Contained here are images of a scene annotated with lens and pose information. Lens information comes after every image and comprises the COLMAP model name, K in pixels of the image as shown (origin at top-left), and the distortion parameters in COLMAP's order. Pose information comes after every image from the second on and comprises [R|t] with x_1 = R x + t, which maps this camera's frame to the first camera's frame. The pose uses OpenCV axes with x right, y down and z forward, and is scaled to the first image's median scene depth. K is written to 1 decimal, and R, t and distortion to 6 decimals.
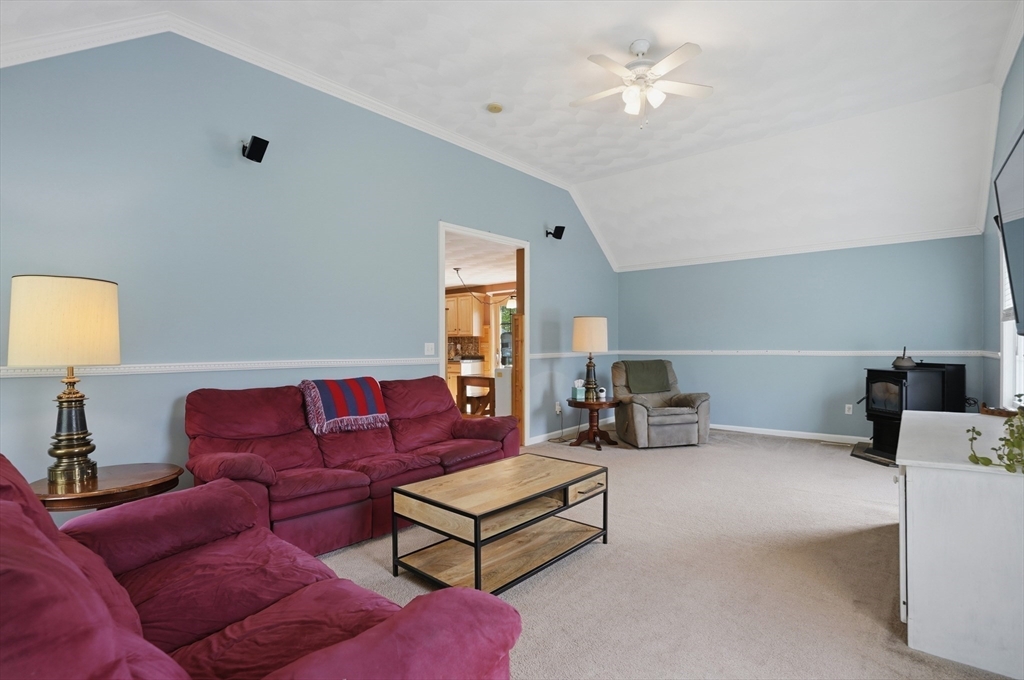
lens RADIAL K [[470.8, 0, 511.0], [0, 470.8, 345.3], [0, 0, 1]] dist [-0.060131, 0.006743]
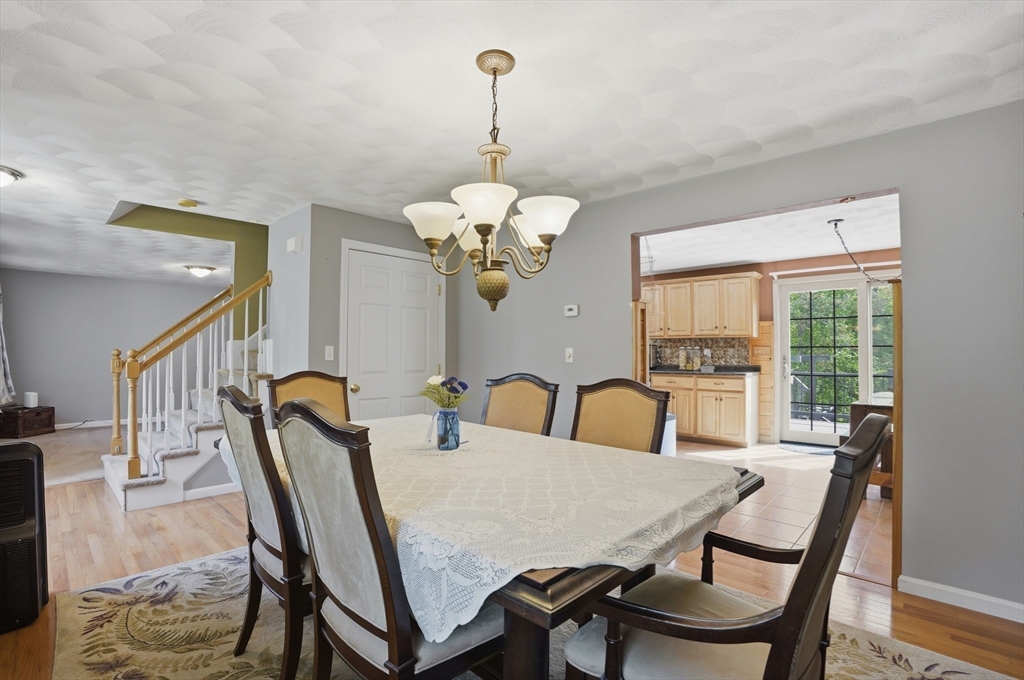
lens RADIAL K [[470.8, 0, 512.1], [0, 470.8, 342.3], [0, 0, 1]] dist [-0.060131, 0.006743]
pose [[0.998585, 0.008486, -0.052496, -0.381540], [-0.009272, 0.999848, -0.014740, 0.000821], [0.052363, 0.015206, 0.998512, 0.320218]]
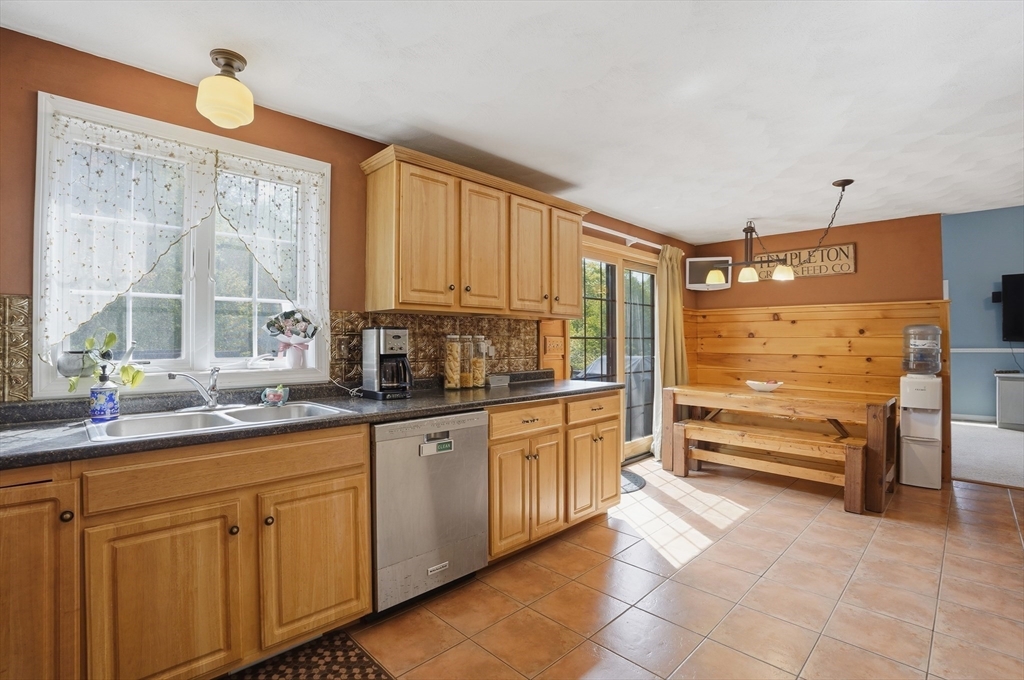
lens RADIAL K [[470.8, 0, 503.5], [0, 470.8, 339.3], [0, 0, 1]] dist [-0.060131, 0.006743]
pose [[0.098163, 0.013130, 0.995084, -0.466827], [-0.001814, 0.999914, -0.013015, 0.001847], [-0.995169, -0.000527, 0.098178, 1.010644]]
